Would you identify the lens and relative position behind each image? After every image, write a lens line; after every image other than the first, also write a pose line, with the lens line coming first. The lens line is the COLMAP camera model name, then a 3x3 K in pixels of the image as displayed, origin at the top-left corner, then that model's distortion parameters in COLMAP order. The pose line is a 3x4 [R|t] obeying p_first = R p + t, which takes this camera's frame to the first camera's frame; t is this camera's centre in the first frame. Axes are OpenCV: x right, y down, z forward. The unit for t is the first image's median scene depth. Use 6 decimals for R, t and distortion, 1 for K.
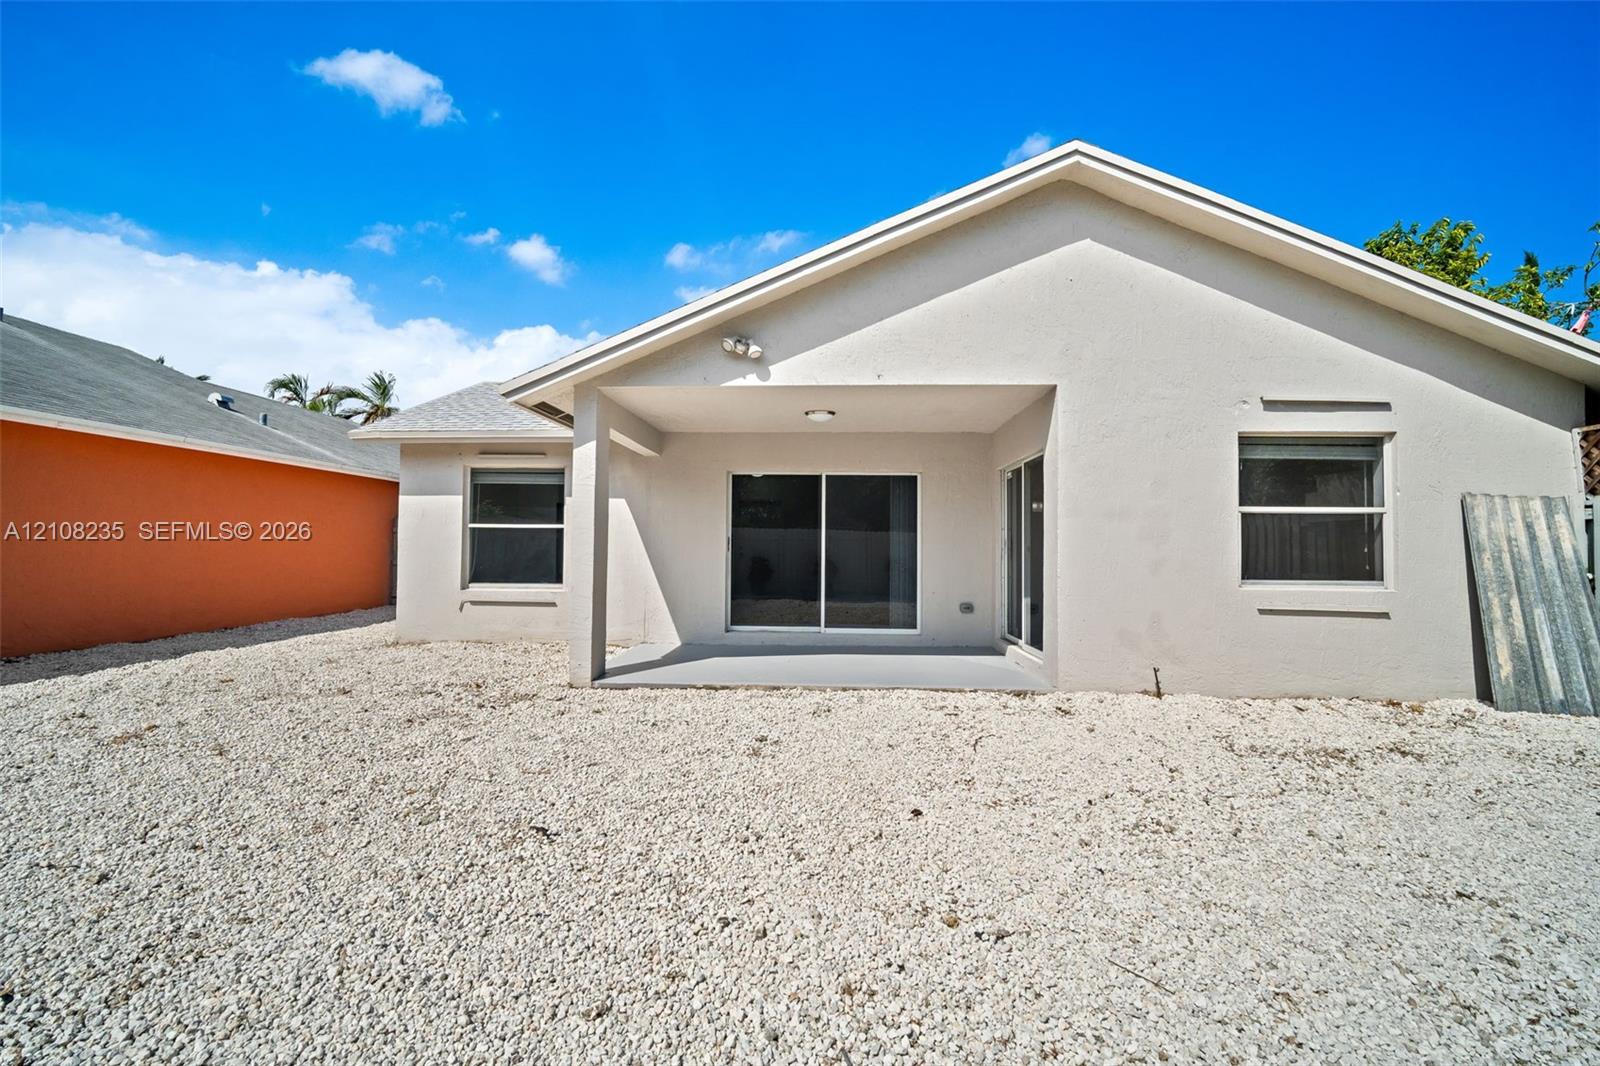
lens RADIAL K [[690.0, 0, 794.8], [0, 690.0, 530.8], [0, 0, 1]] dist [-0.013023, 0.006111]
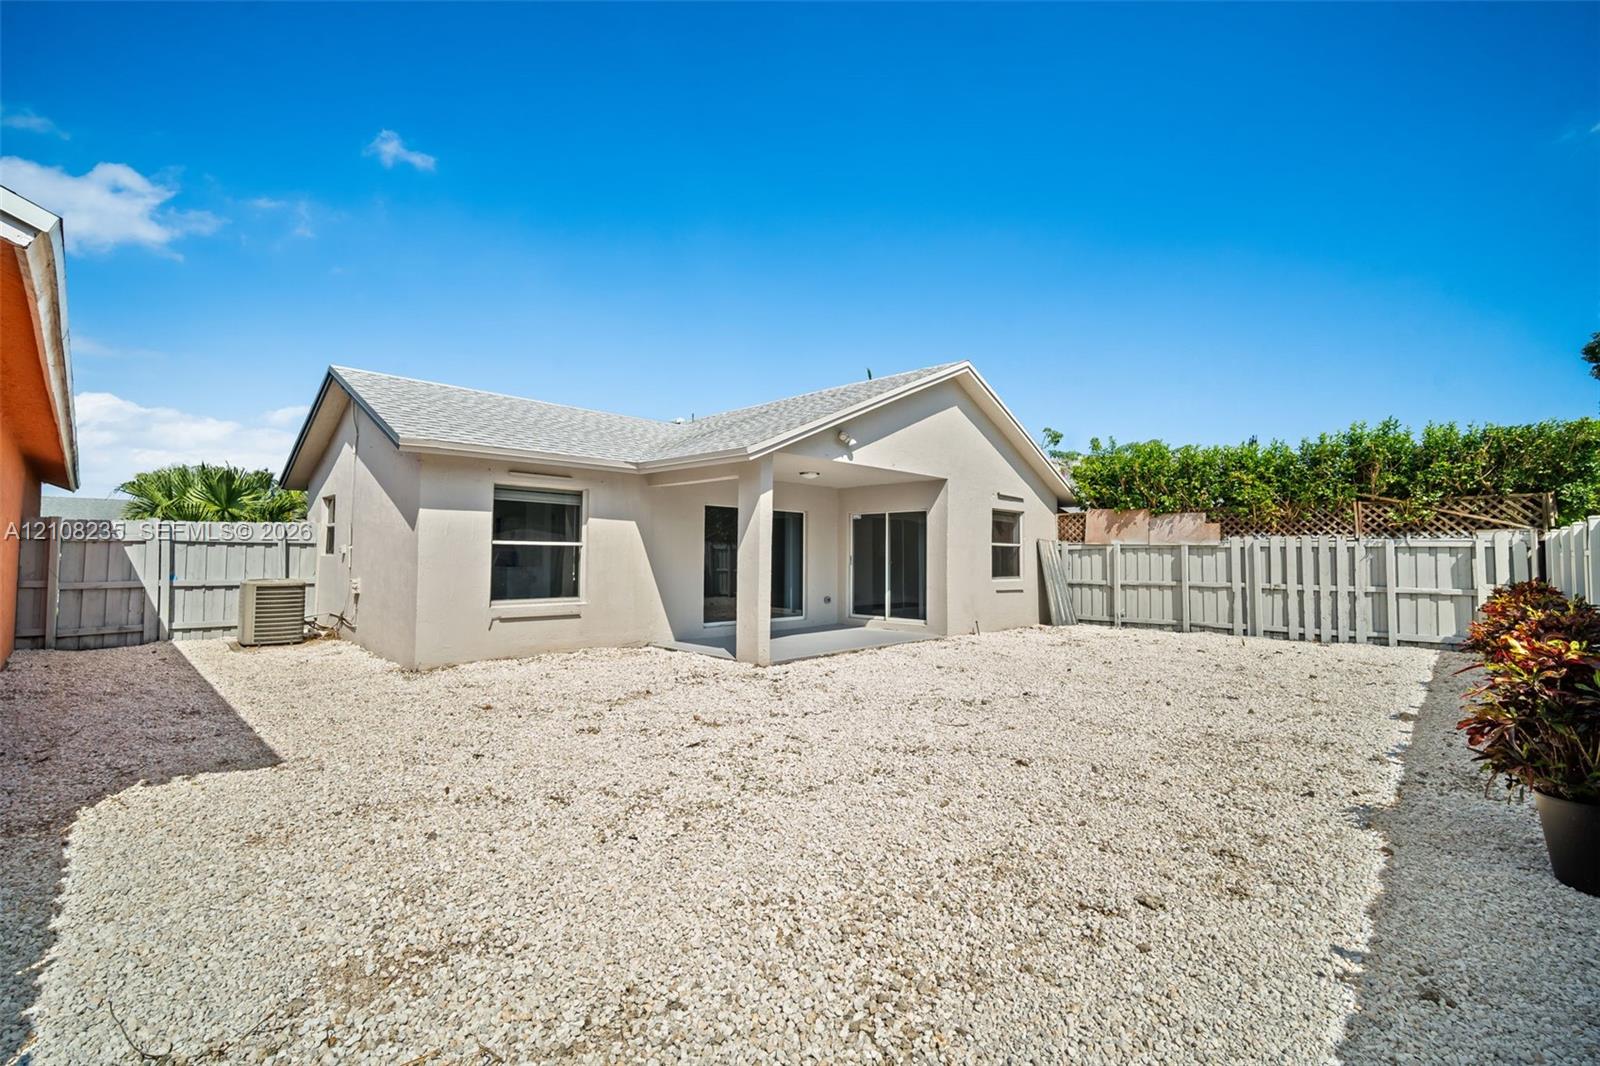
lens RADIAL K [[690.0, 0, 794.8], [0, 690.0, 530.8], [0, 0, 1]] dist [-0.013023, 0.006111]
pose [[0.658376, 0.024610, 0.752287, -1.335744], [-0.020523, 0.999681, -0.014743, -0.026556], [-0.752409, -0.005733, 0.658671, 0.034451]]
